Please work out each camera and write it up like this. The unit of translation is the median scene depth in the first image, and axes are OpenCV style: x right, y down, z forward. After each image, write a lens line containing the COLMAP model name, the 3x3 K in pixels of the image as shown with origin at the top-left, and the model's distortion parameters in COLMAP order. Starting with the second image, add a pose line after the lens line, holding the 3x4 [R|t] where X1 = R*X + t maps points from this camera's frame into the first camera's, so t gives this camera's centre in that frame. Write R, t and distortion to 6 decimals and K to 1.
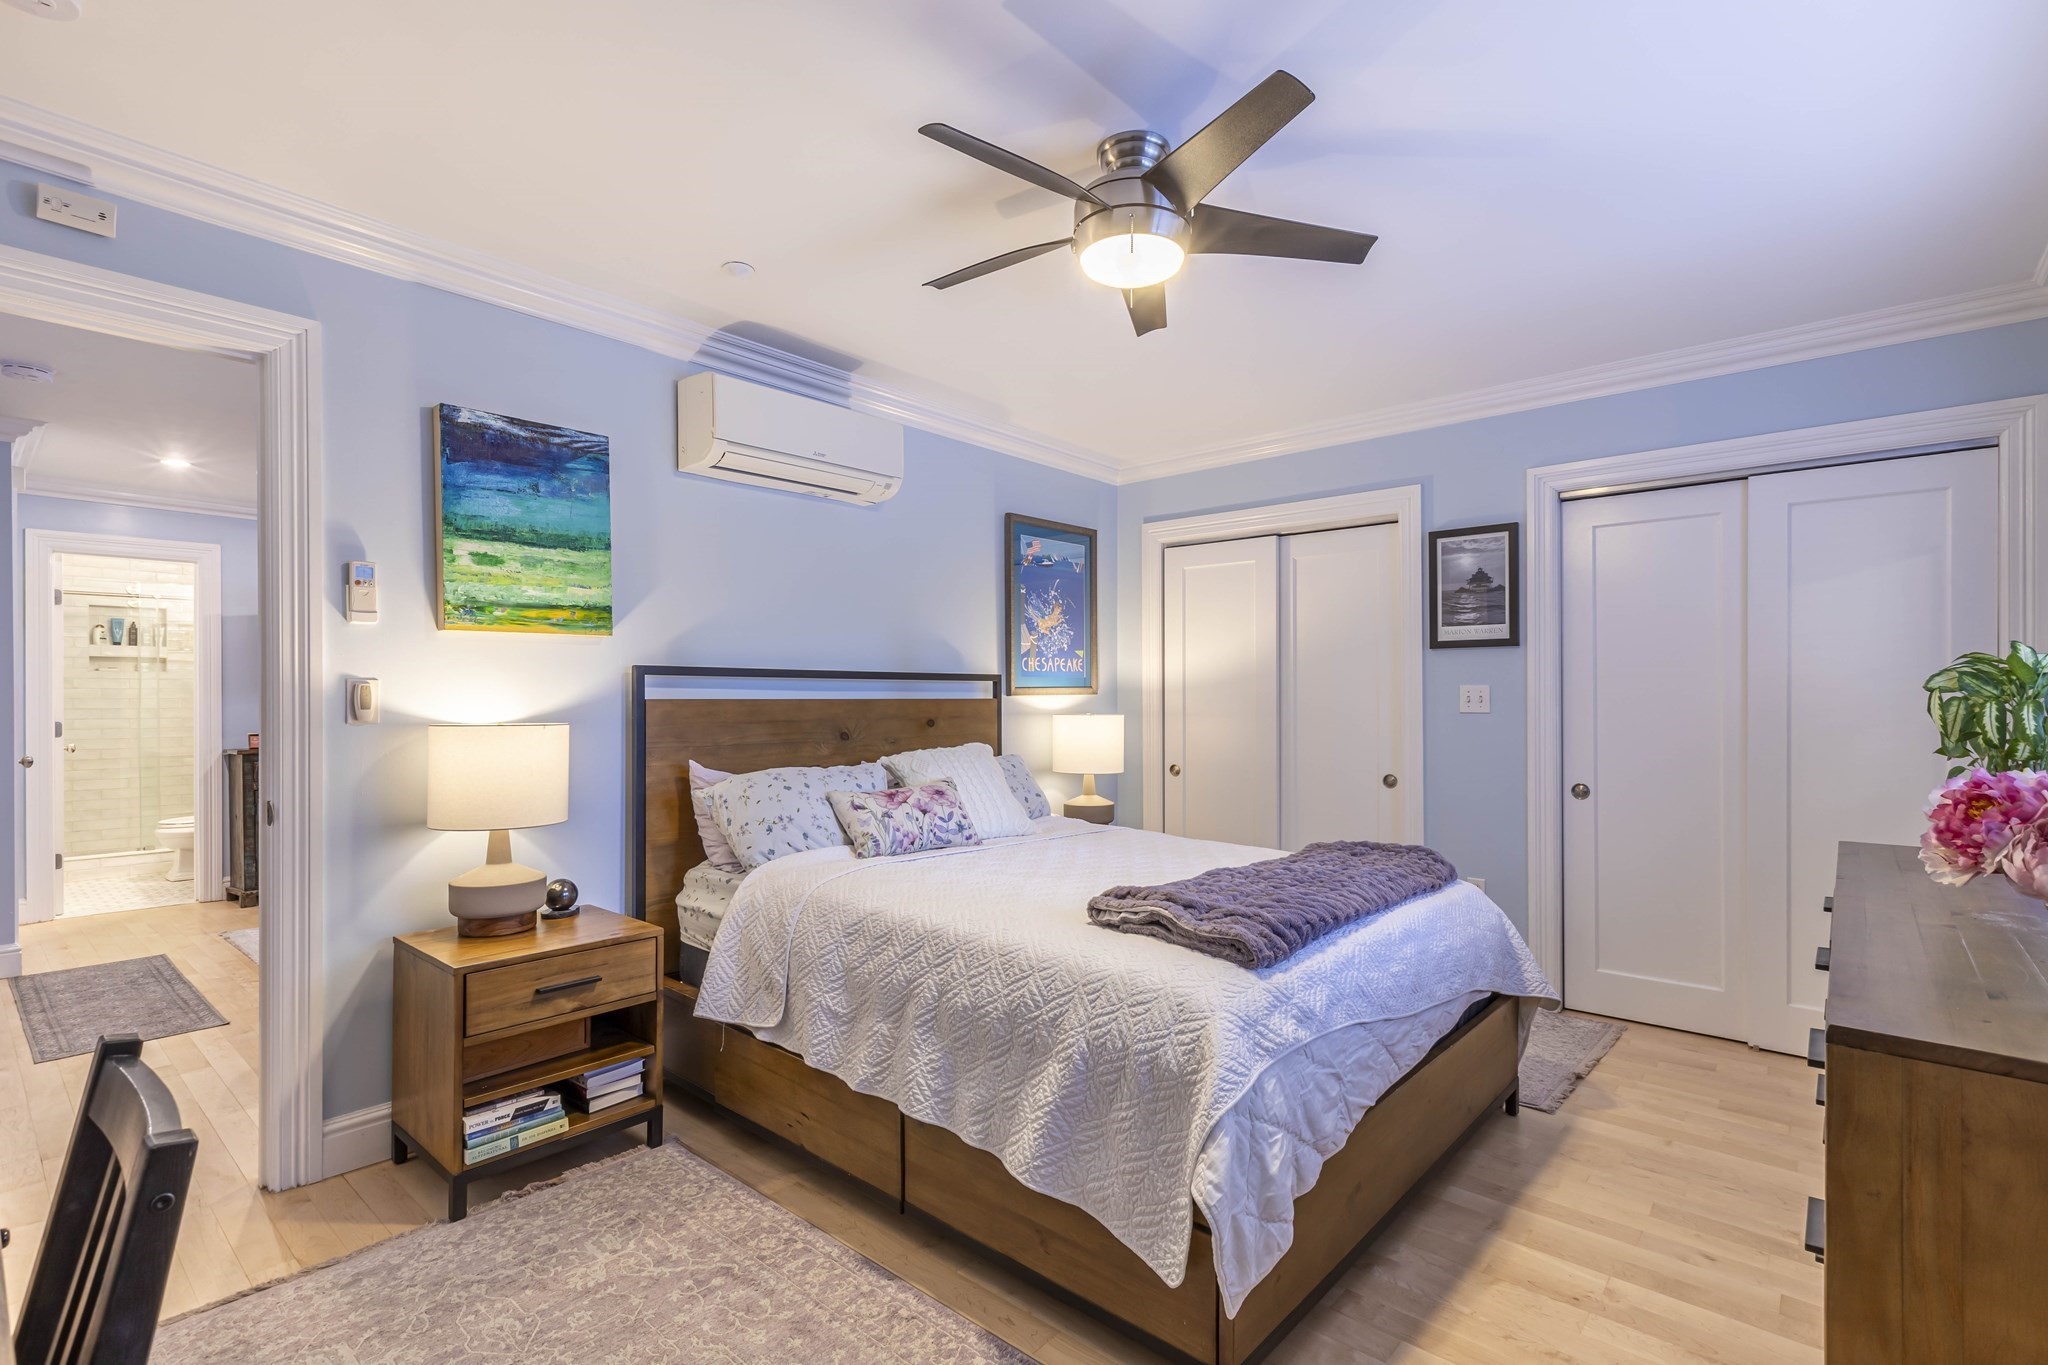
lens RADIAL K [[943.4, 0, 1023.0], [0, 943.4, 689.0], [0, 0, 1]] dist [0.001452, 0.000596]
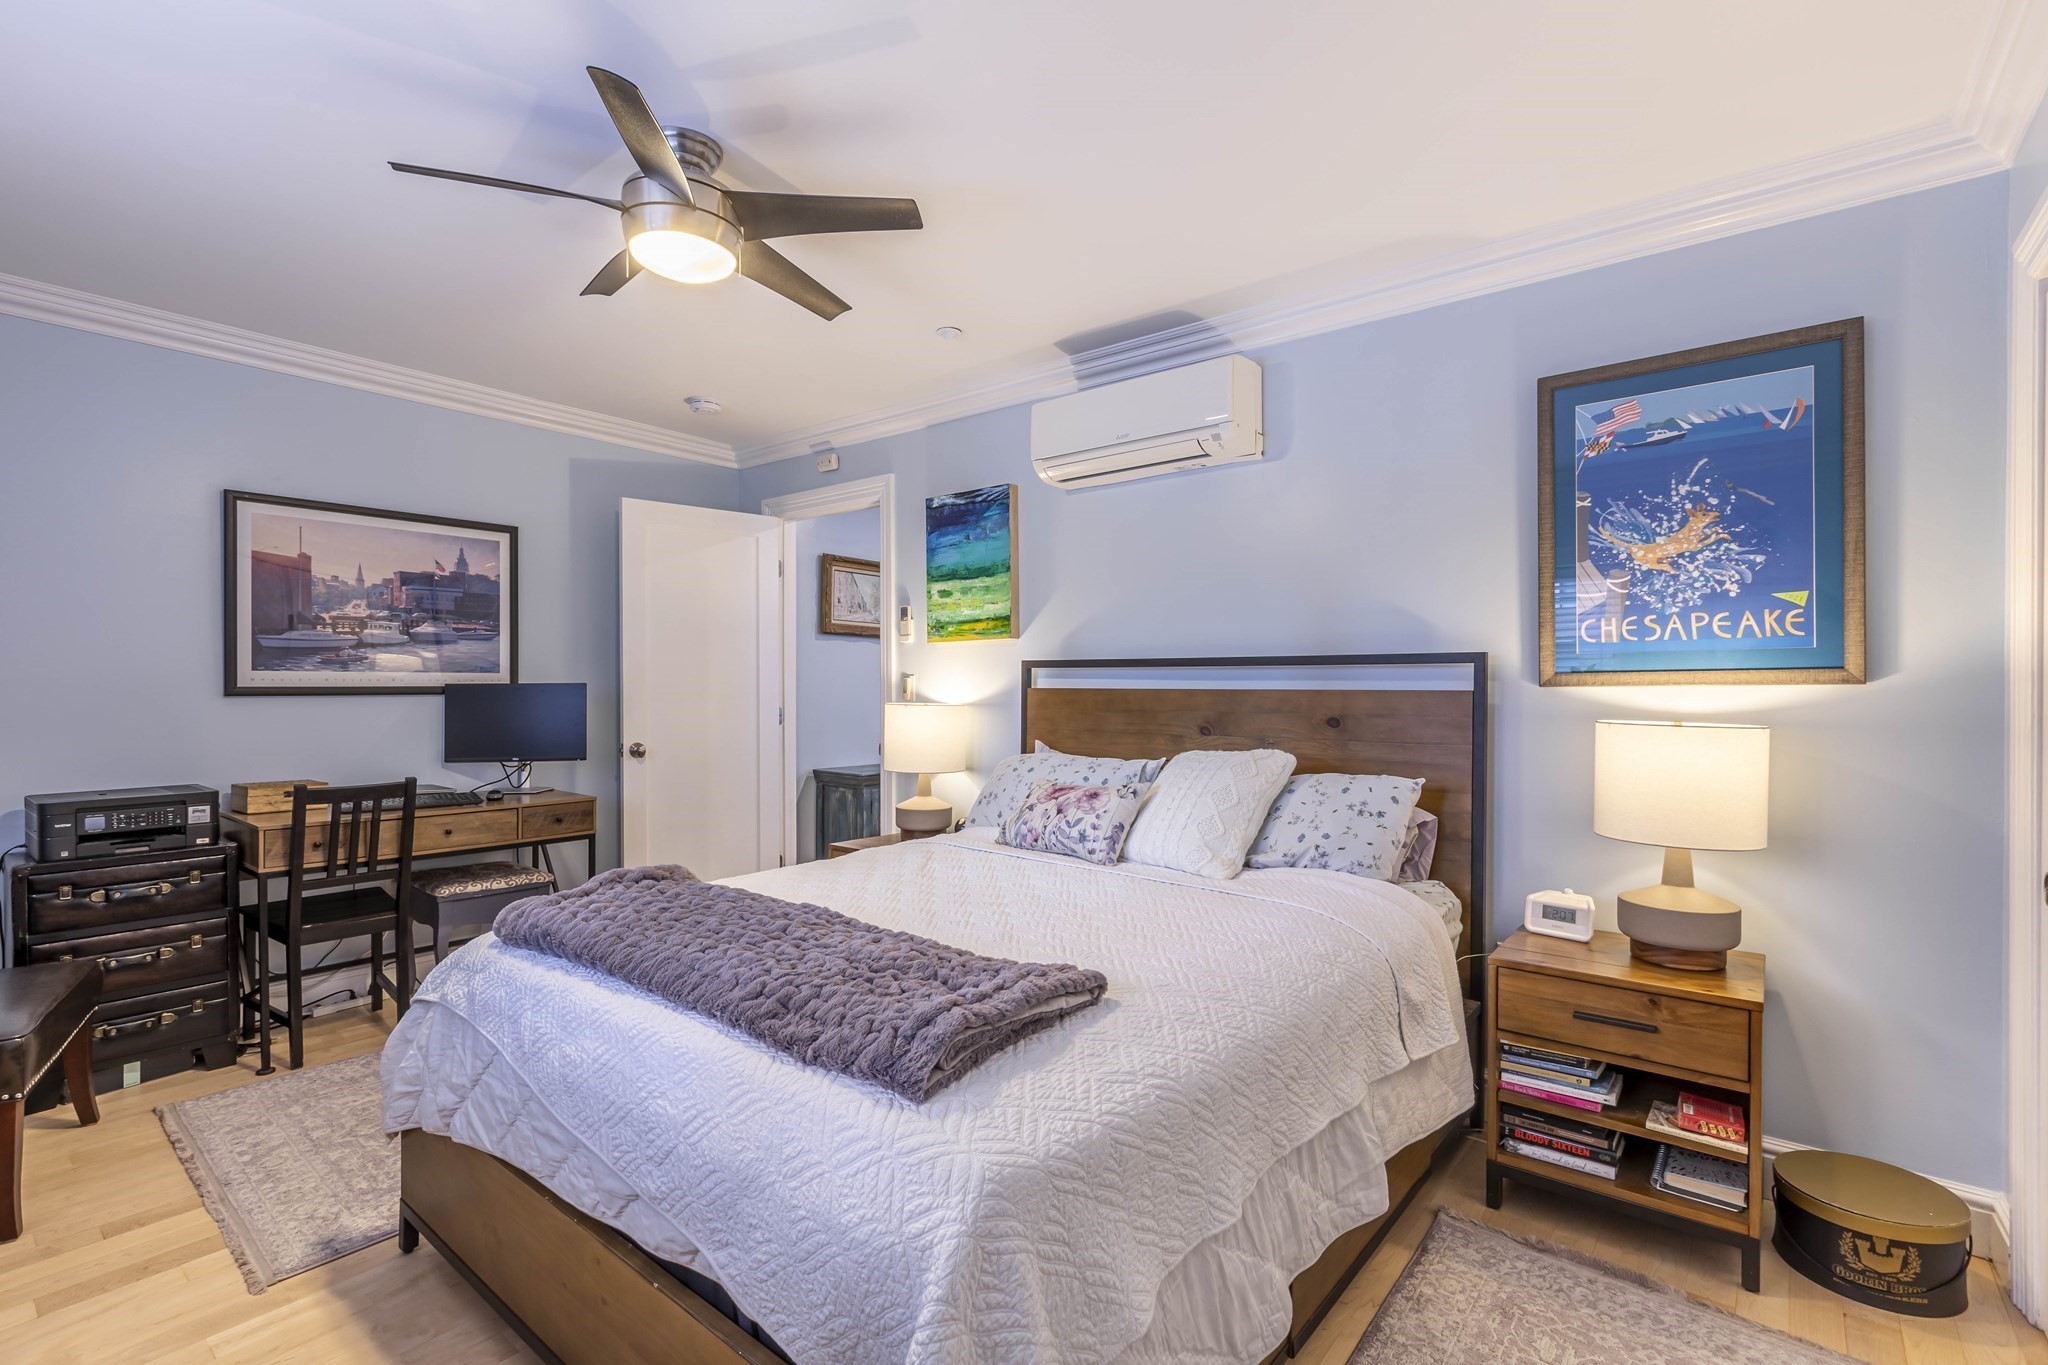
lens RADIAL K [[943.4, 0, 1023.0], [0, 943.4, 689.0], [0, 0, 1]] dist [0.001452, 0.000596]
pose [[0.036559, -0.001131, -0.999331, 0.806852], [-0.000522, 0.999999, -0.001151, 0.012983], [0.999331, 0.000563, 0.036559, 0.932820]]
